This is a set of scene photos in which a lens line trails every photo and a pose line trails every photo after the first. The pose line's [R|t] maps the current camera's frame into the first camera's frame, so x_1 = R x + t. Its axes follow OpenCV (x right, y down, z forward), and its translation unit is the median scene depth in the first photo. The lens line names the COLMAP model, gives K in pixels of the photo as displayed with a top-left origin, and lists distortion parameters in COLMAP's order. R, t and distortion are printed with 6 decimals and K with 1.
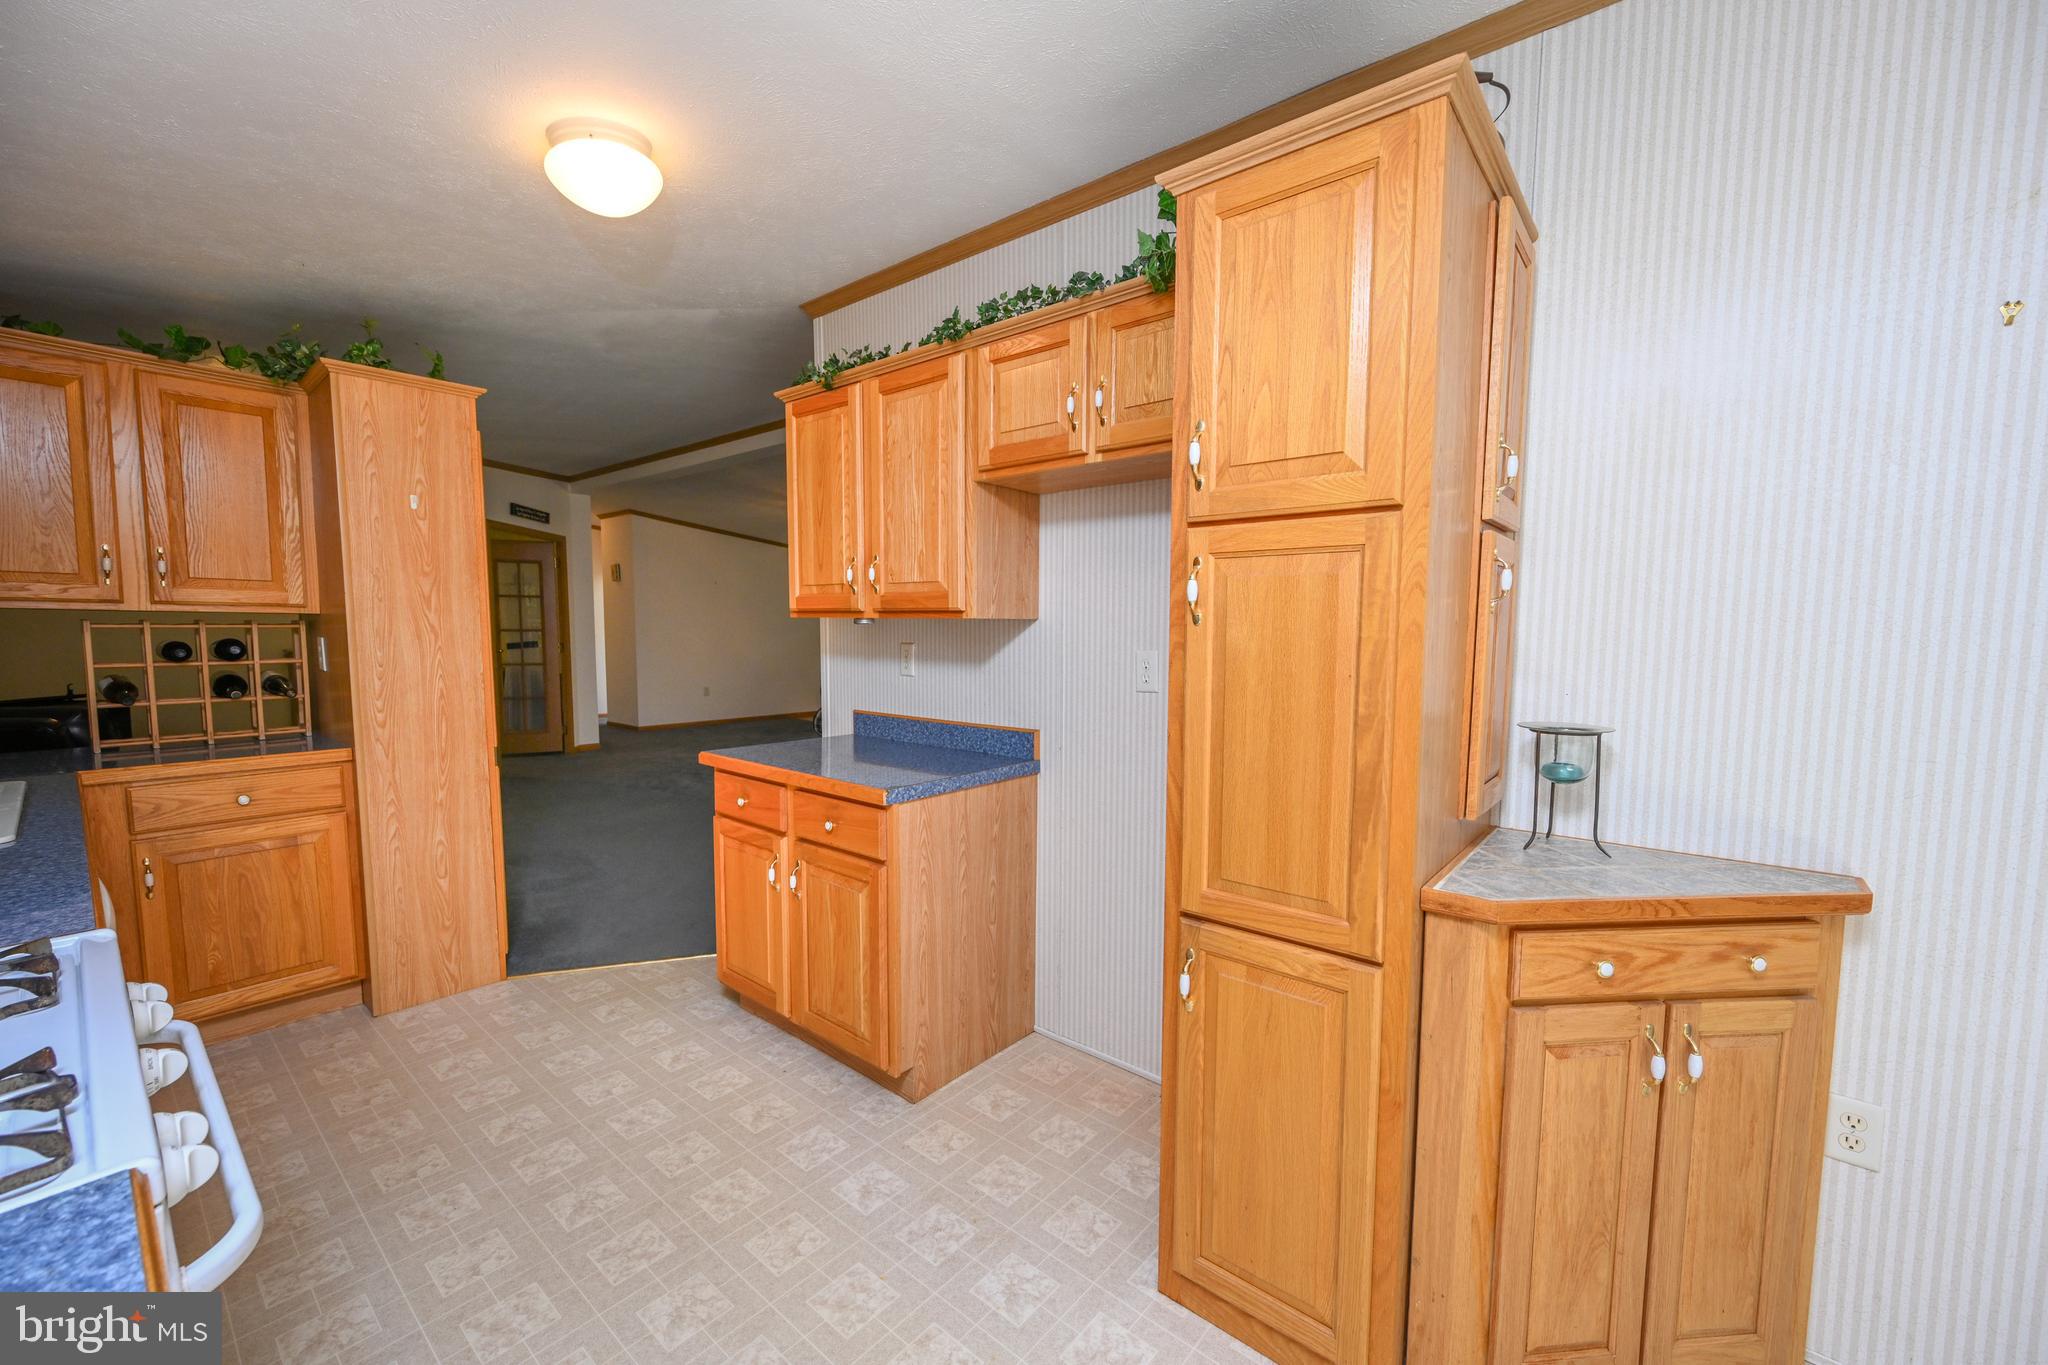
lens RADIAL K [[808.4, 0, 1025.4], [0, 808.4, 694.6], [0, 0, 1]] dist [-0.000731, 0.000152]
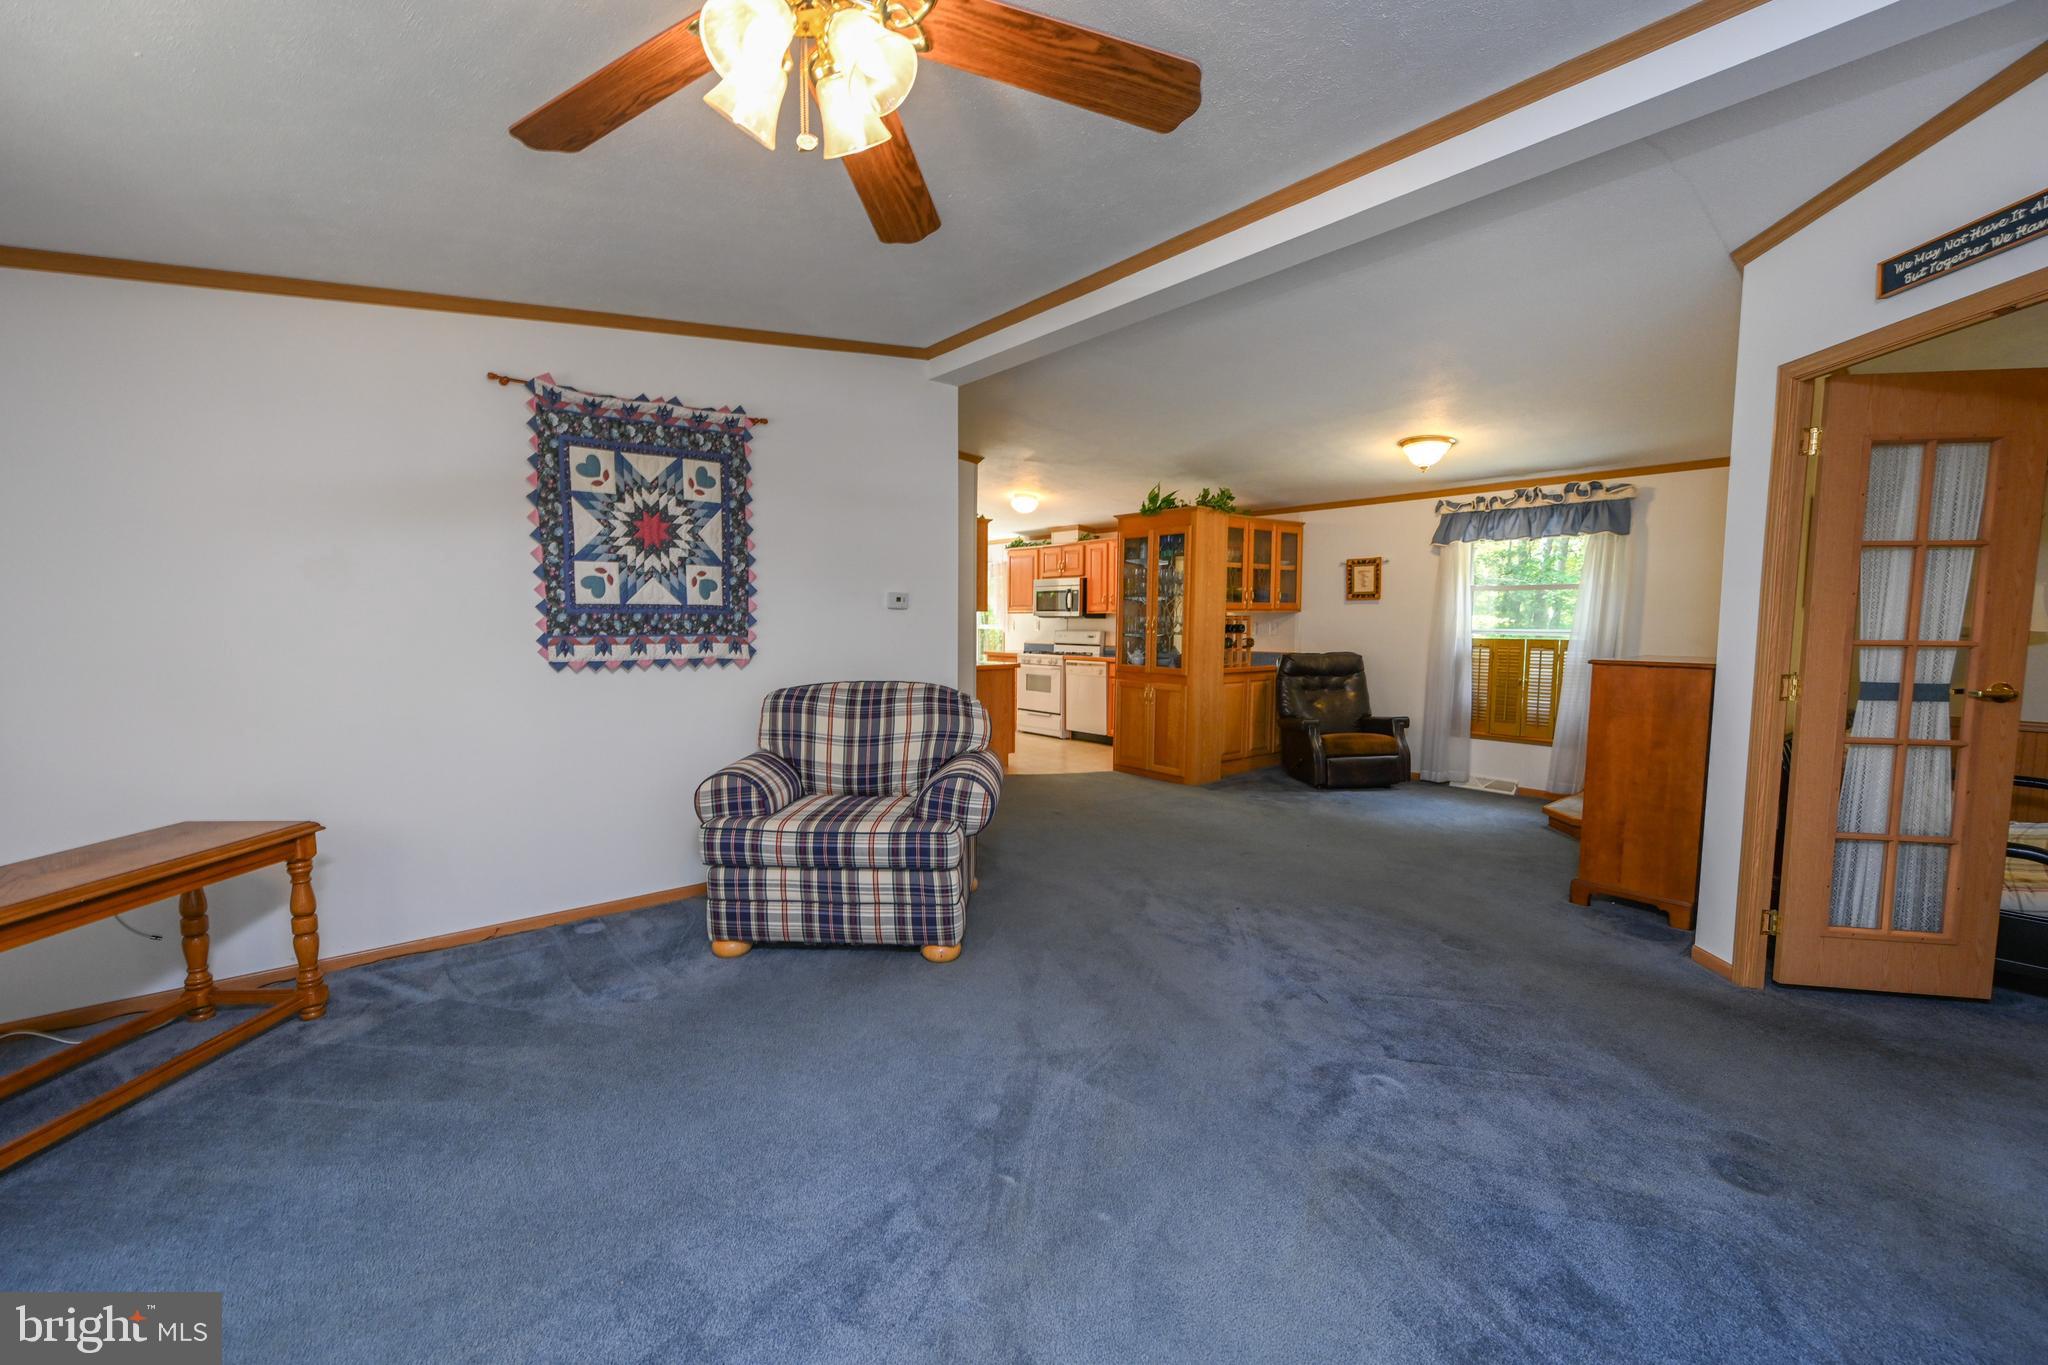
lens RADIAL K [[831.3, 0, 1022.8], [0, 831.3, 692.5], [0, 0, 1]] dist [-0.001394, 0.000620]
pose [[-0.984590, -0.022716, 0.173400, -0.902593], [0.008506, 0.984134, 0.177221, -0.324195], [-0.174674, 0.175965, -0.968775, 3.695294]]
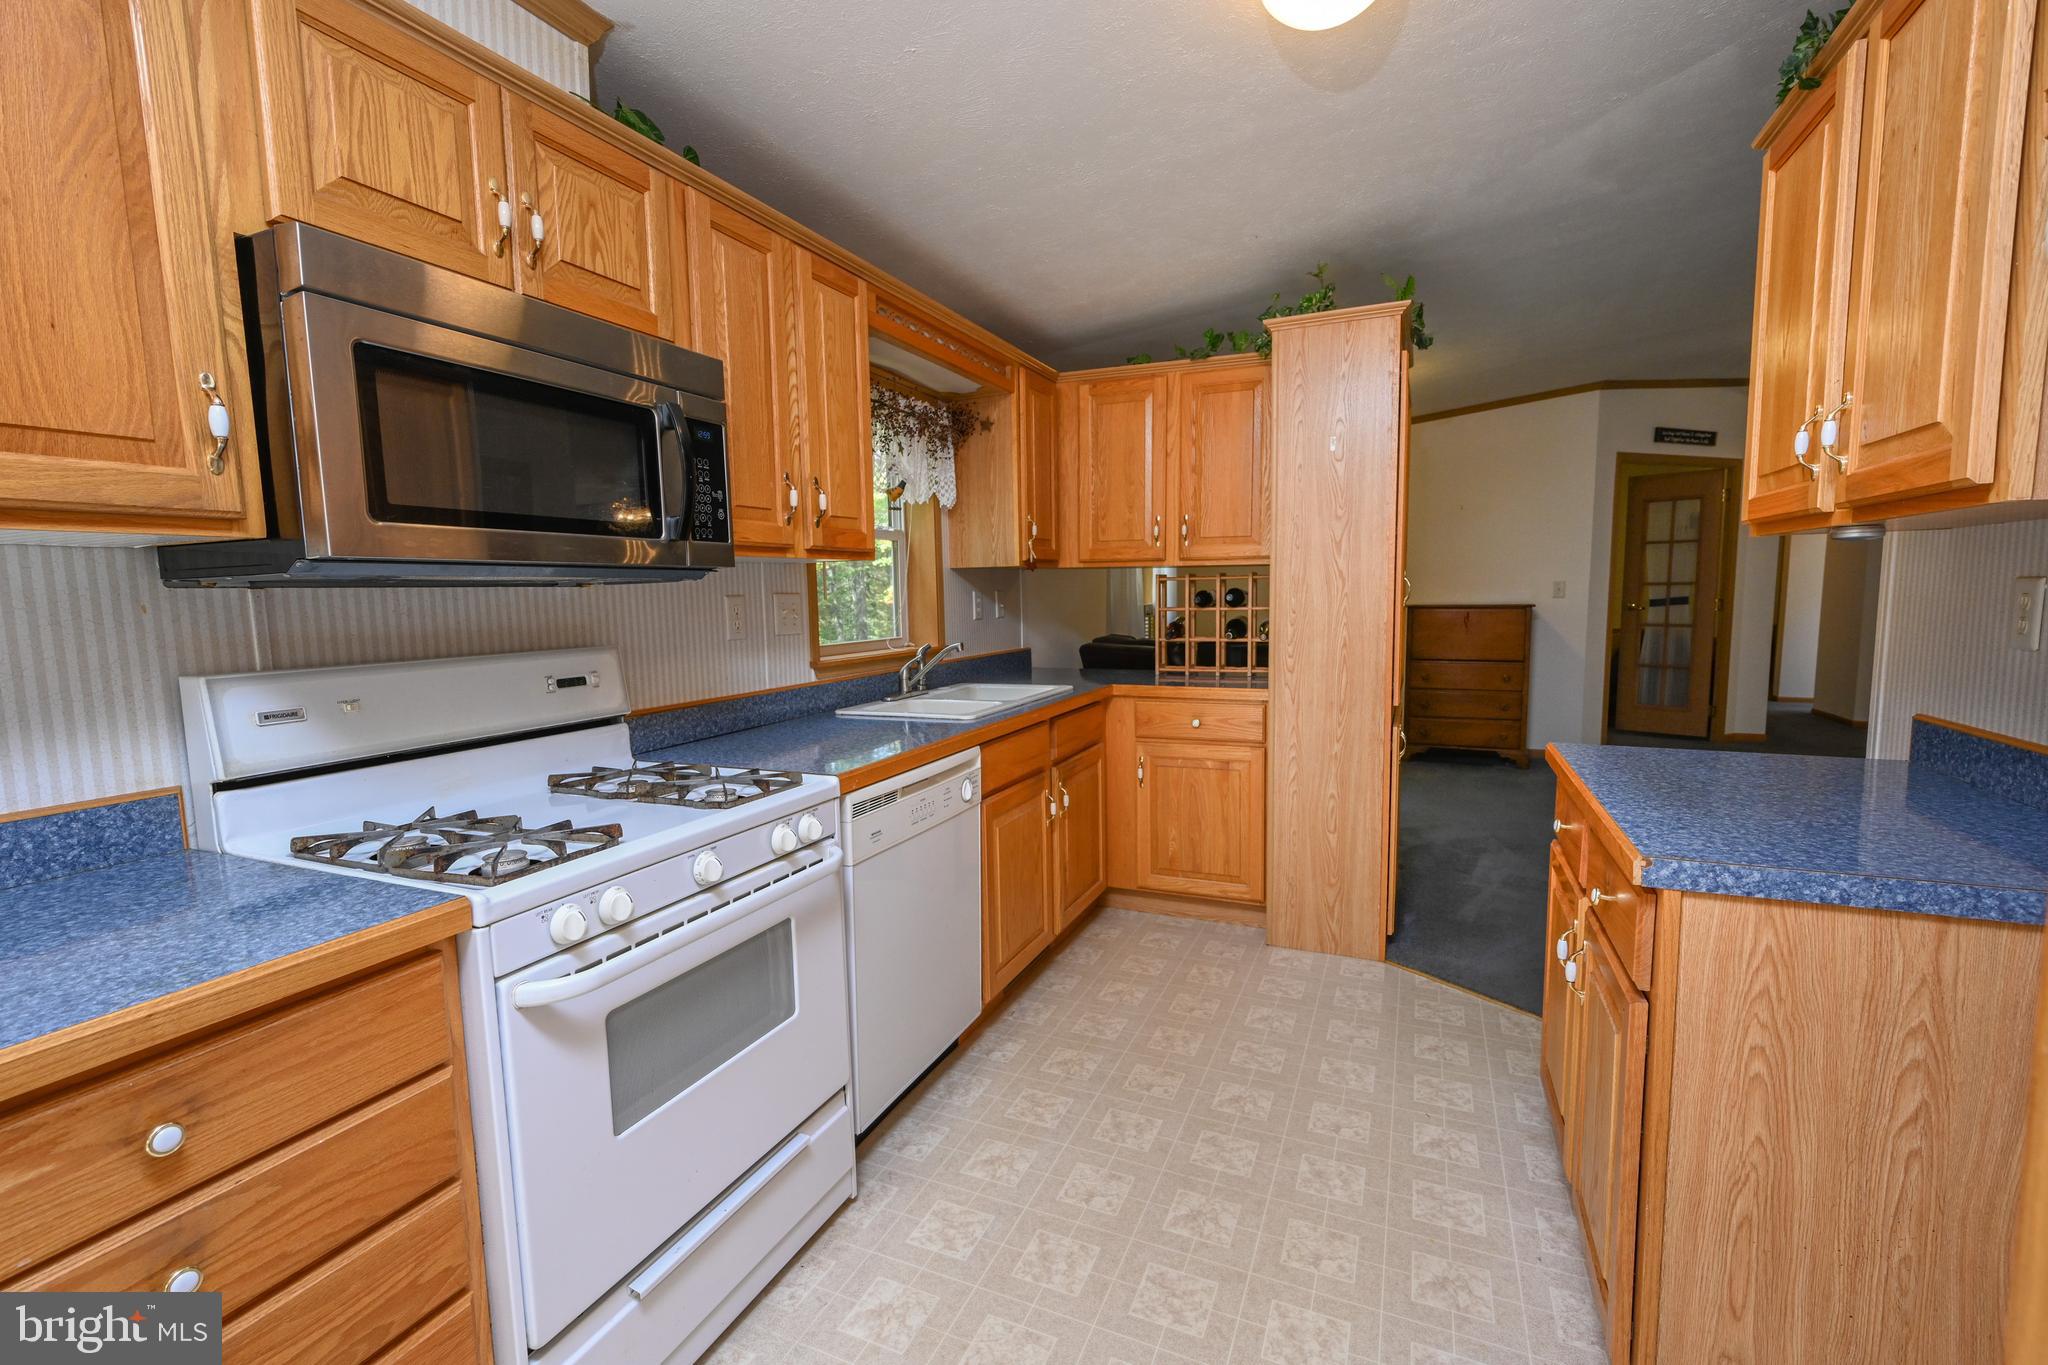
lens RADIAL K [[888.8, 0, 1027.9], [0, 888.8, 689.3], [0, 0, 1]] dist [0.000141, -0.000224]
pose [[0.278602, 0.092973, -0.955896, 0.193746], [-0.064012, 0.994888, 0.078108, -0.004845], [0.958271, 0.039428, 0.283129, 0.365483]]
